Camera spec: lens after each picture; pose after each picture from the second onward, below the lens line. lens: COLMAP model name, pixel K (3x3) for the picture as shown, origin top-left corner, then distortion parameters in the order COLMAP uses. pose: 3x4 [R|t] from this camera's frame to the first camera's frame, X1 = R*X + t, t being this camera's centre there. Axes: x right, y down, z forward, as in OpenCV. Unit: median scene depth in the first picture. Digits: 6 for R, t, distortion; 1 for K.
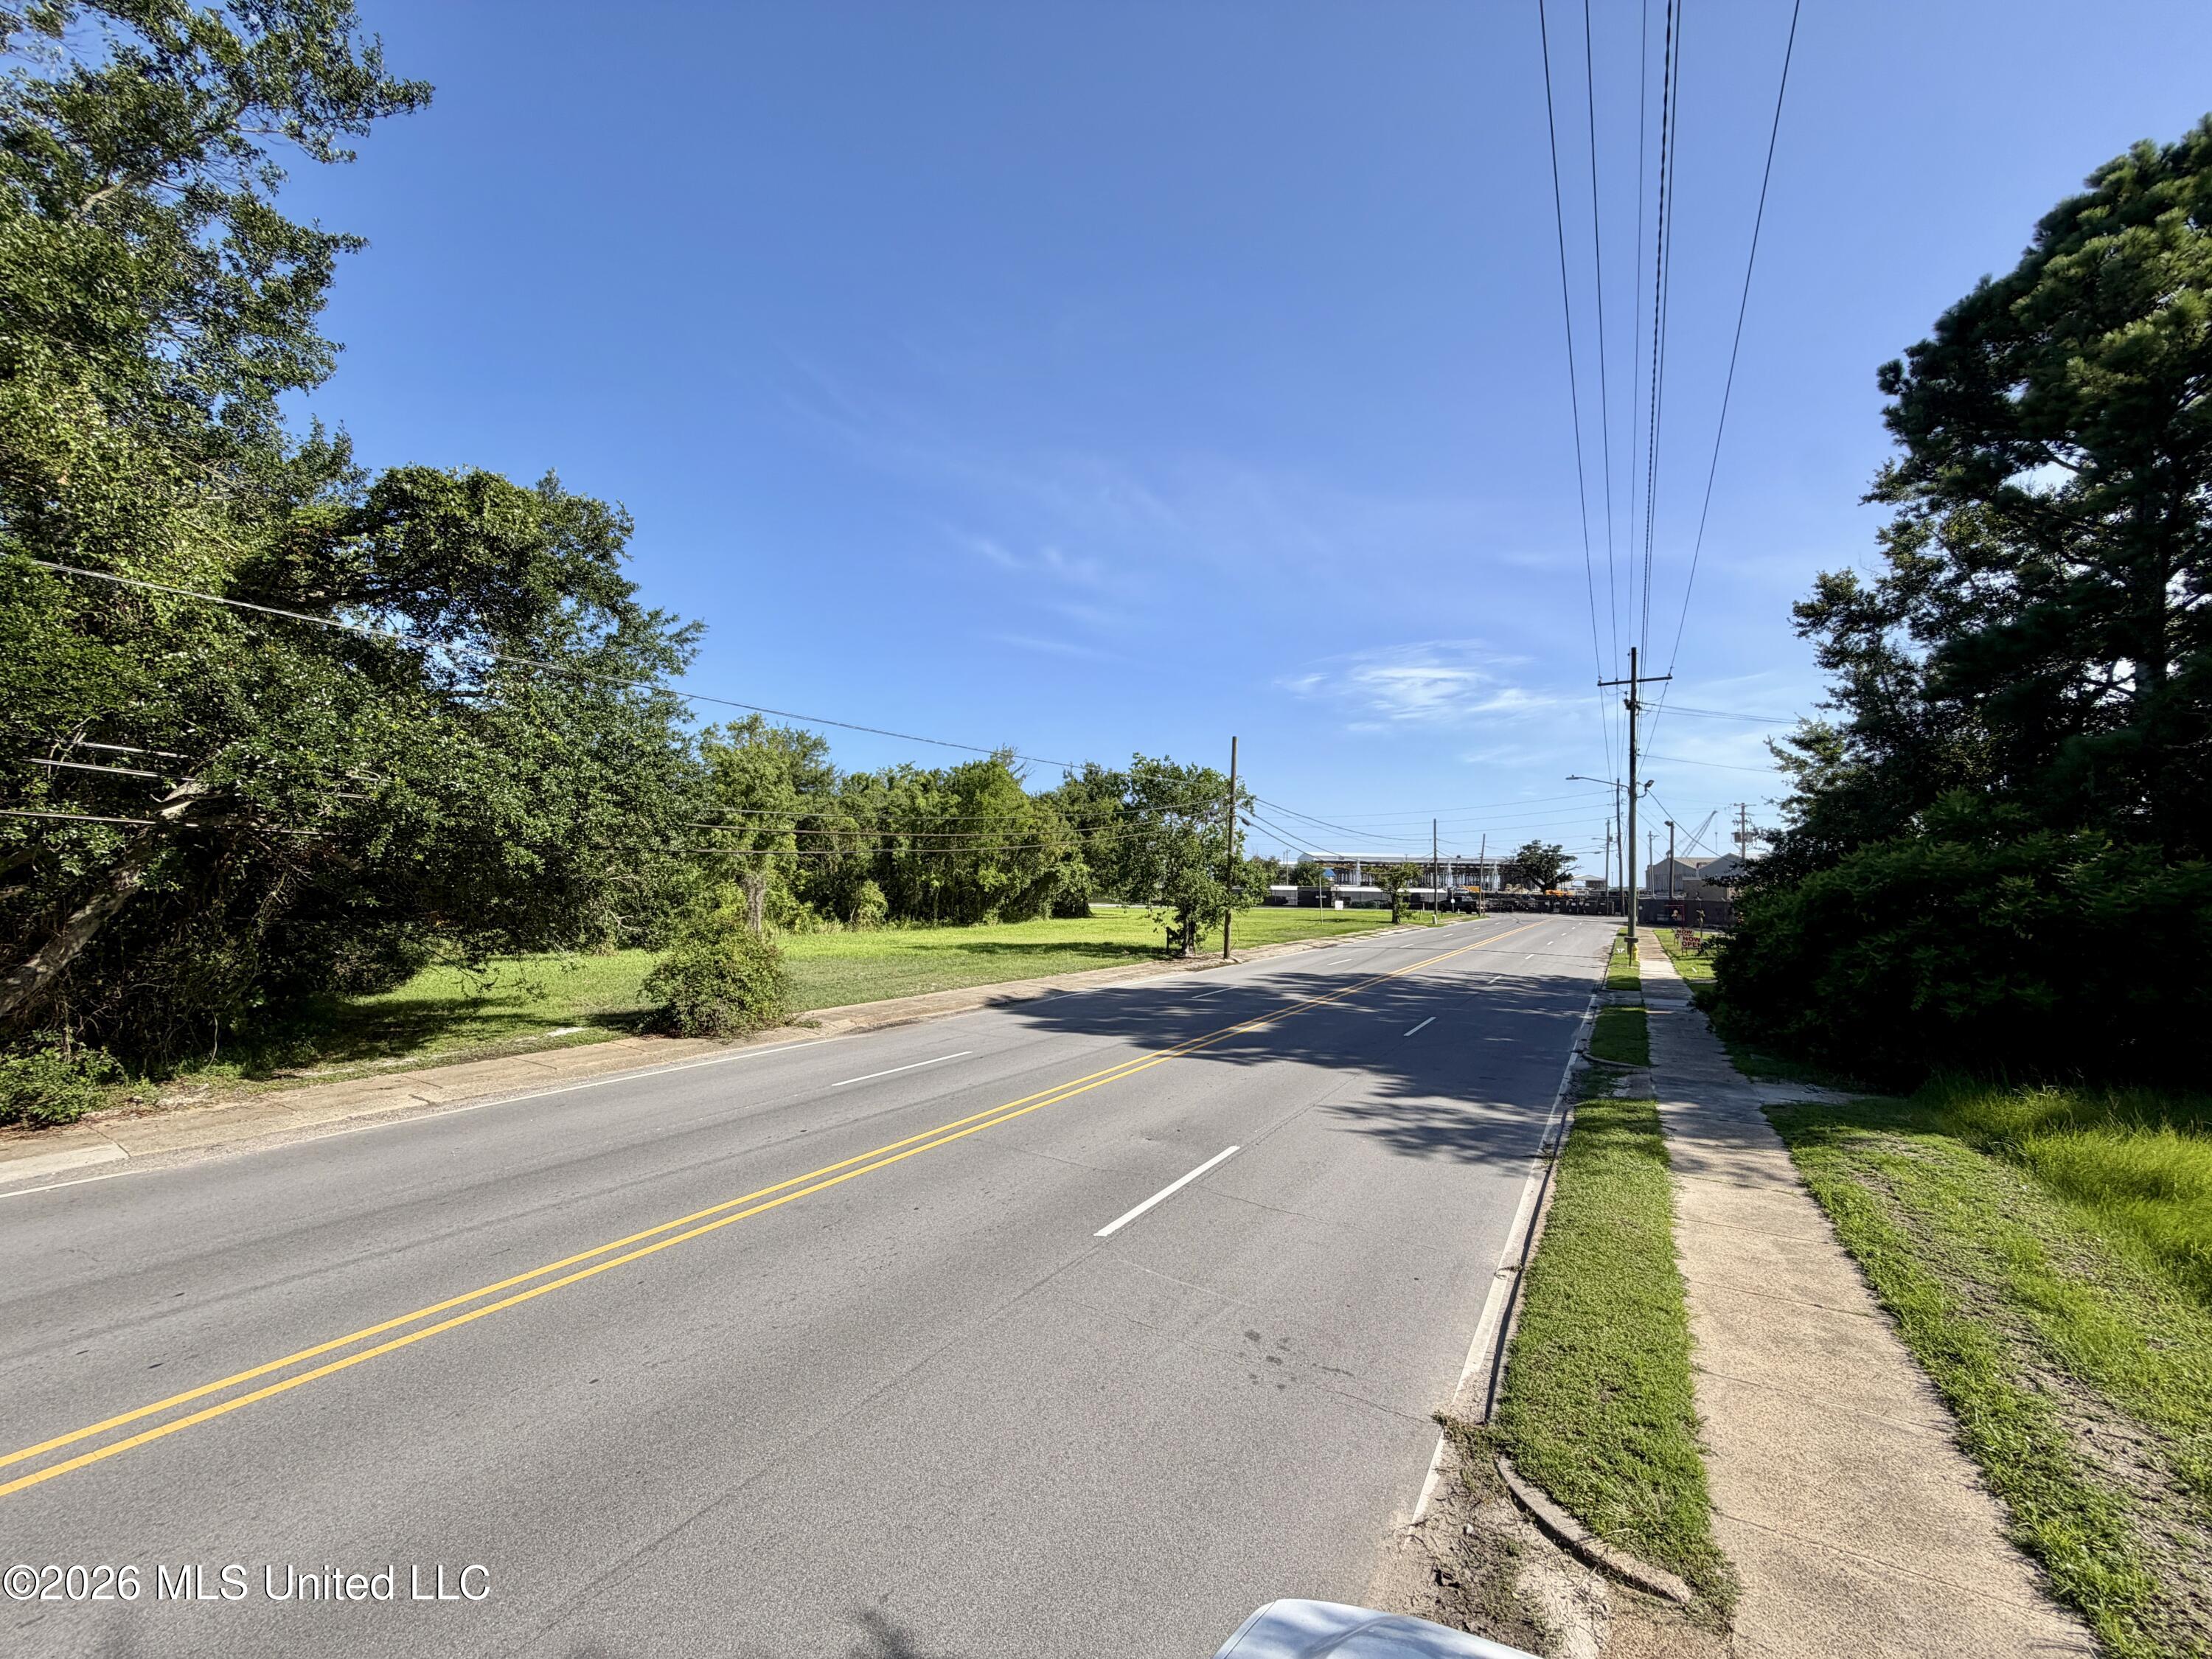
lens RADIAL K [[880.6, 0, 1103.4], [0, 880.6, 834.2], [0, 0, 1]] dist [0.000434, 0.000368]
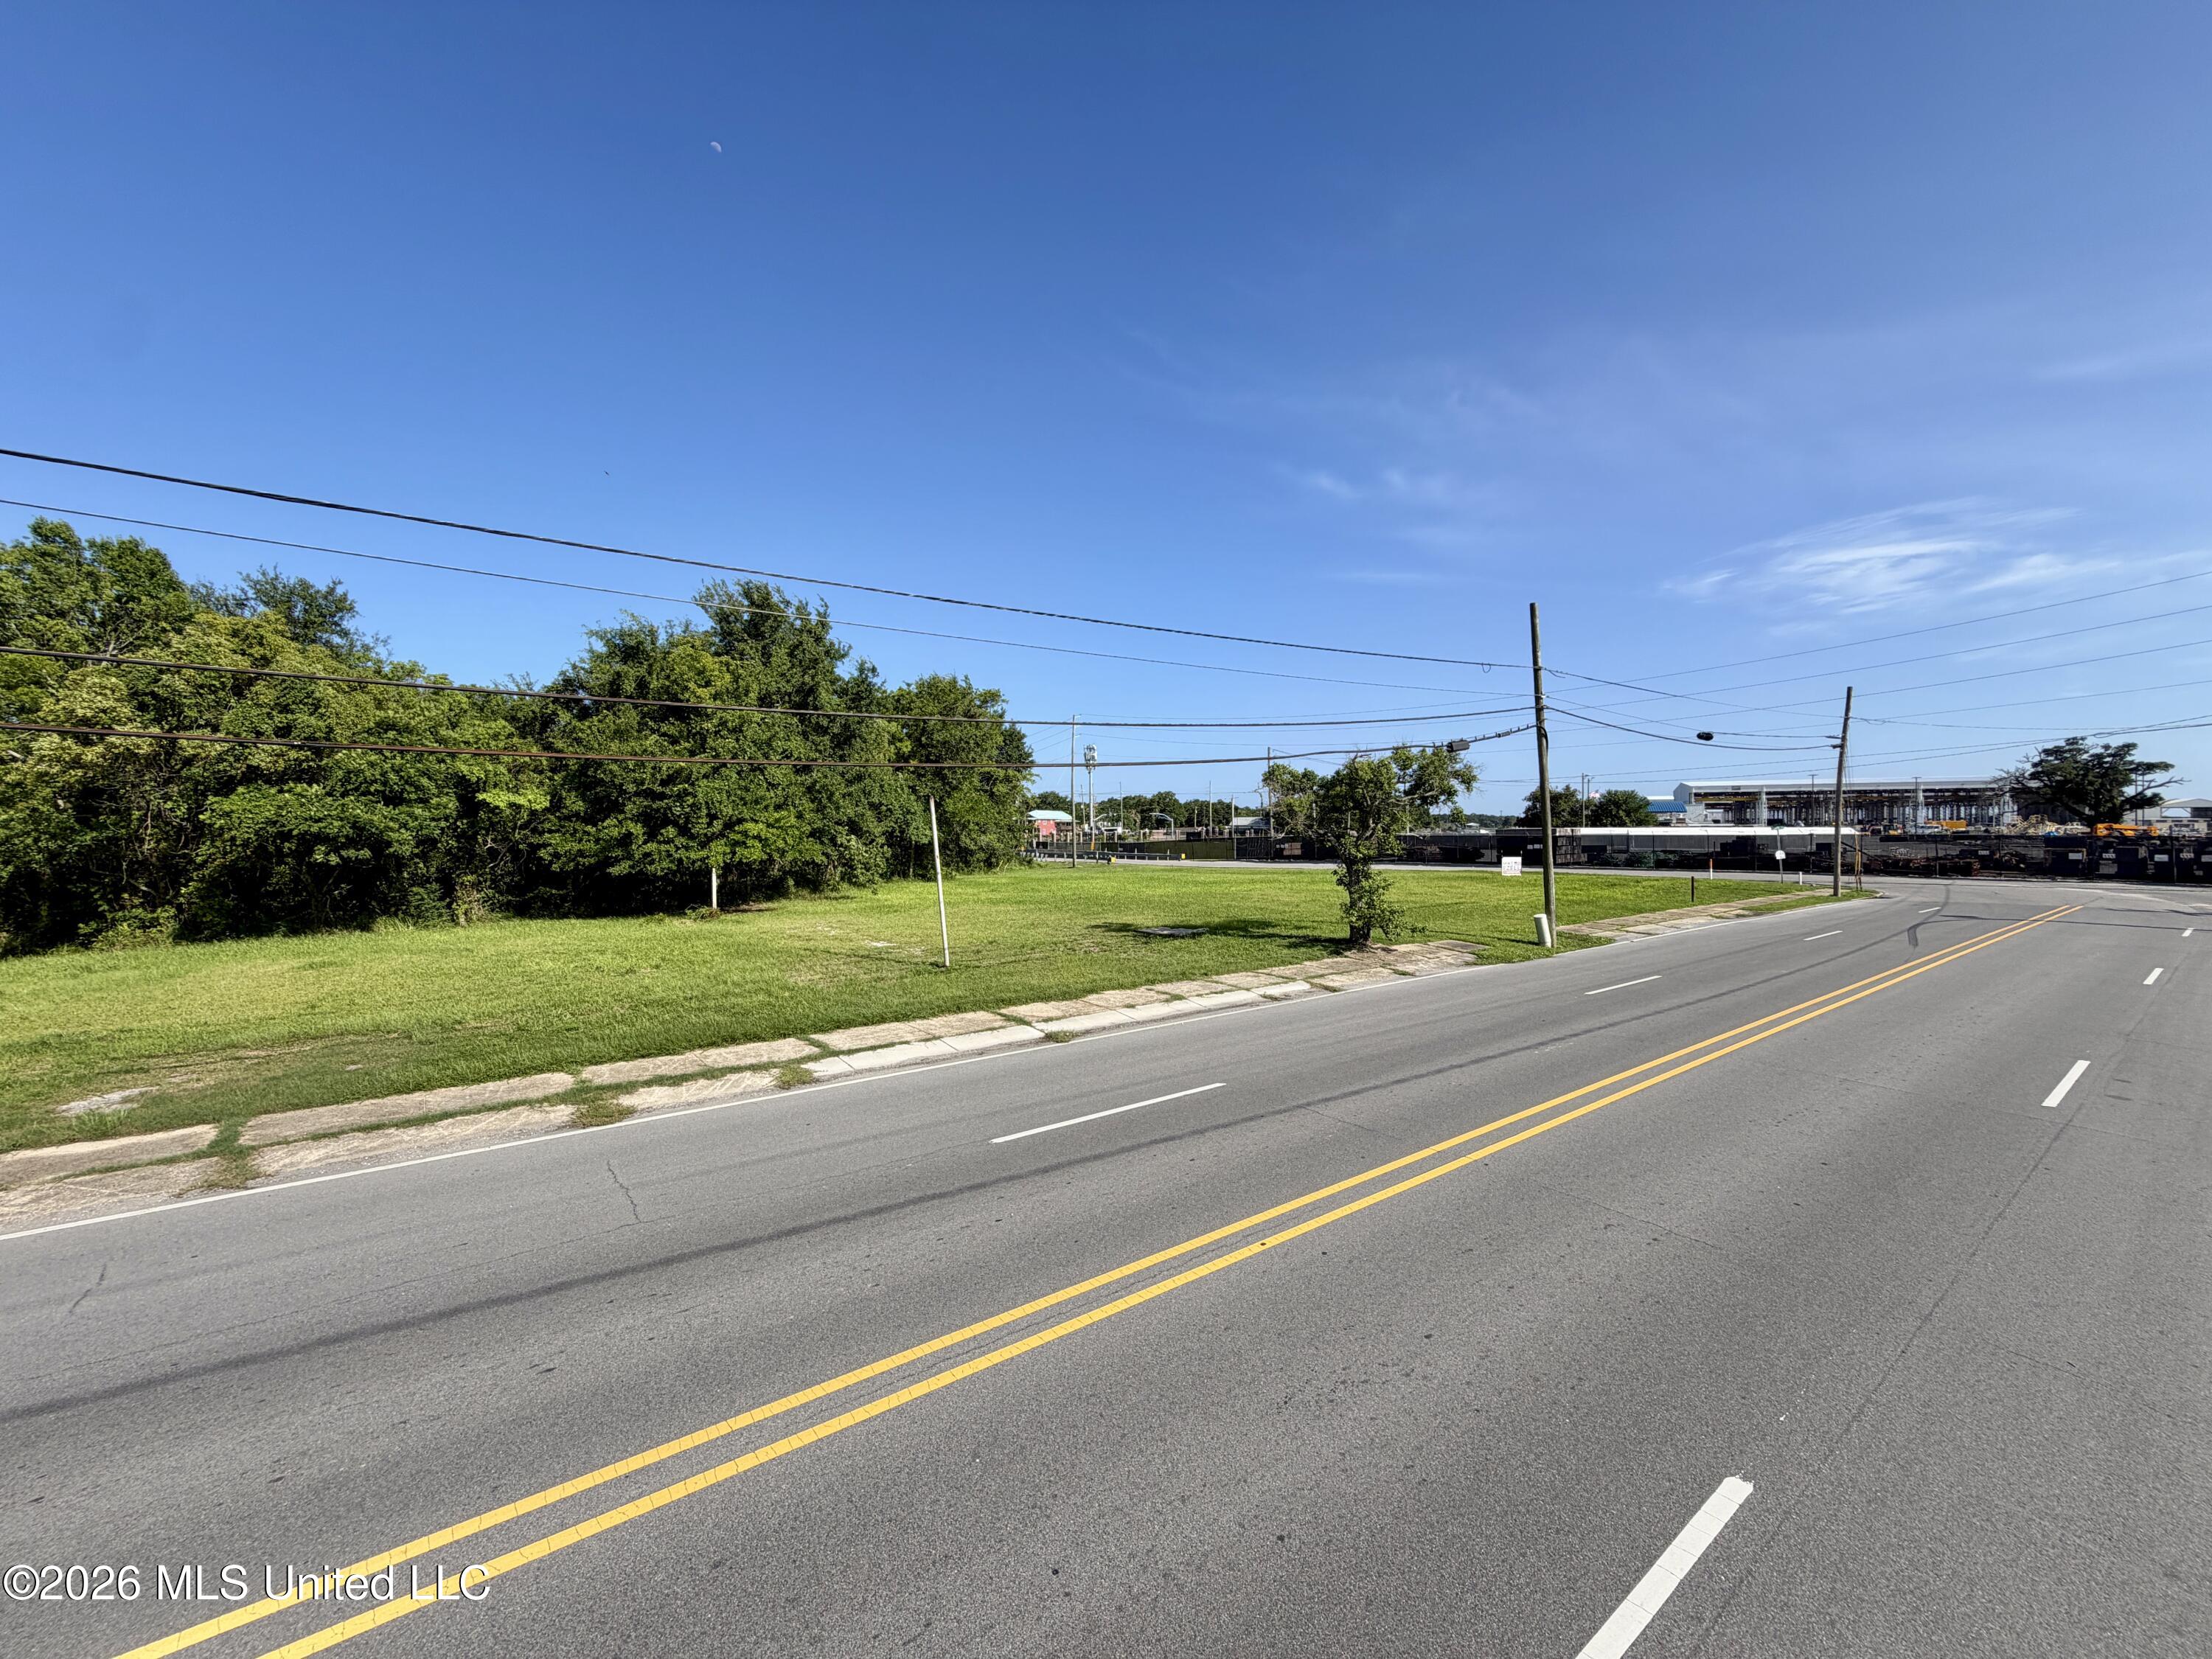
lens RADIAL K [[880.6, 0, 1103.4], [0, 880.6, 834.2], [0, 0, 1]] dist [0.000434, 0.000368]
pose [[0.925300, -0.021110, -0.378649, 0.127676], [0.042449, 0.997940, 0.048096, 0.015304], [0.376854, -0.060576, 0.924290, 0.238459]]
